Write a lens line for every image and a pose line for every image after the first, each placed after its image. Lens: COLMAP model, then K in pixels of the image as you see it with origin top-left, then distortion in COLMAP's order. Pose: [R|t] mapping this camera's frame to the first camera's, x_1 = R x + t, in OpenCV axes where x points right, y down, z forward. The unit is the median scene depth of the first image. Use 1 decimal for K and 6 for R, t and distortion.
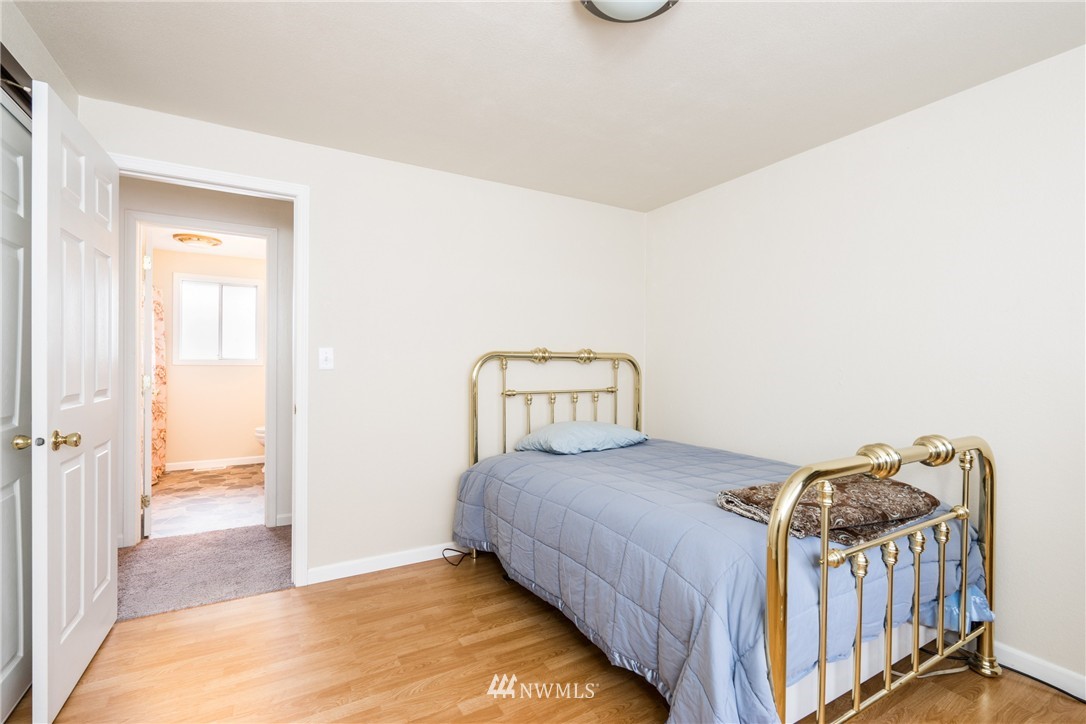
lens RADIAL K [[489.8, 0, 546.7], [0, 489.8, 364.9], [0, 0, 1]] dist [-0.000428, 0.001053]
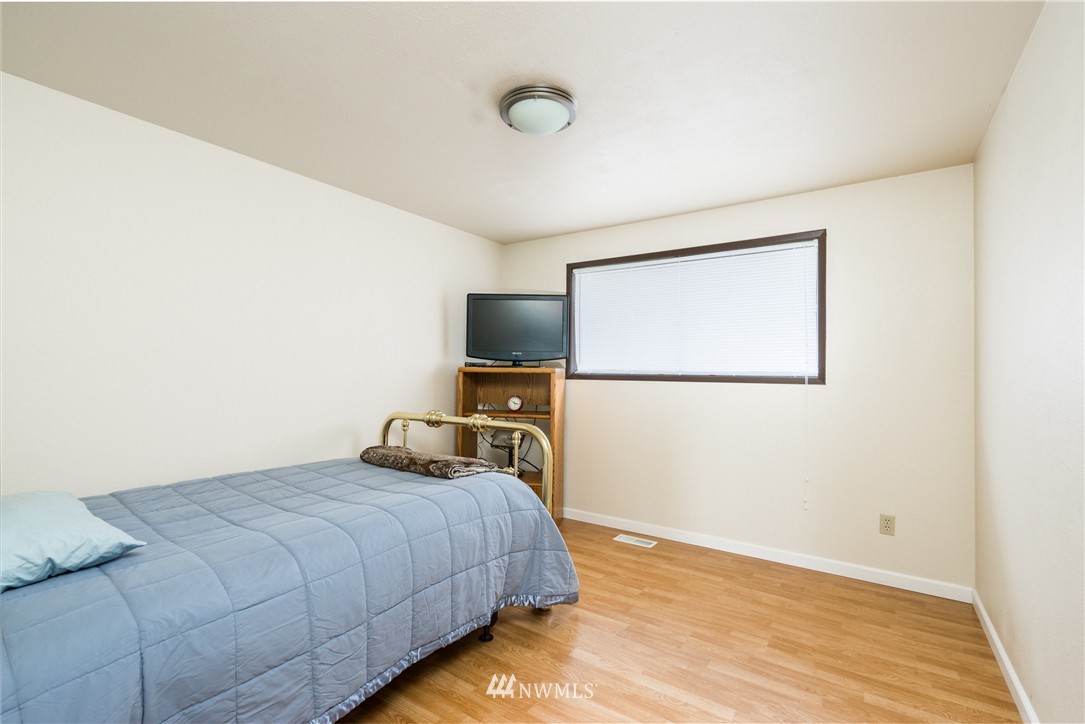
lens RADIAL K [[489.4, 0, 540.2], [0, 489.4, 366.5], [0, 0, 1]] dist [-0.000428, 0.001053]
pose [[-0.424657, 0.010027, 0.905299, -0.791173], [-0.005977, 0.999886, -0.013878, -0.029719], [-0.905335, -0.011305, -0.424549, 1.030178]]
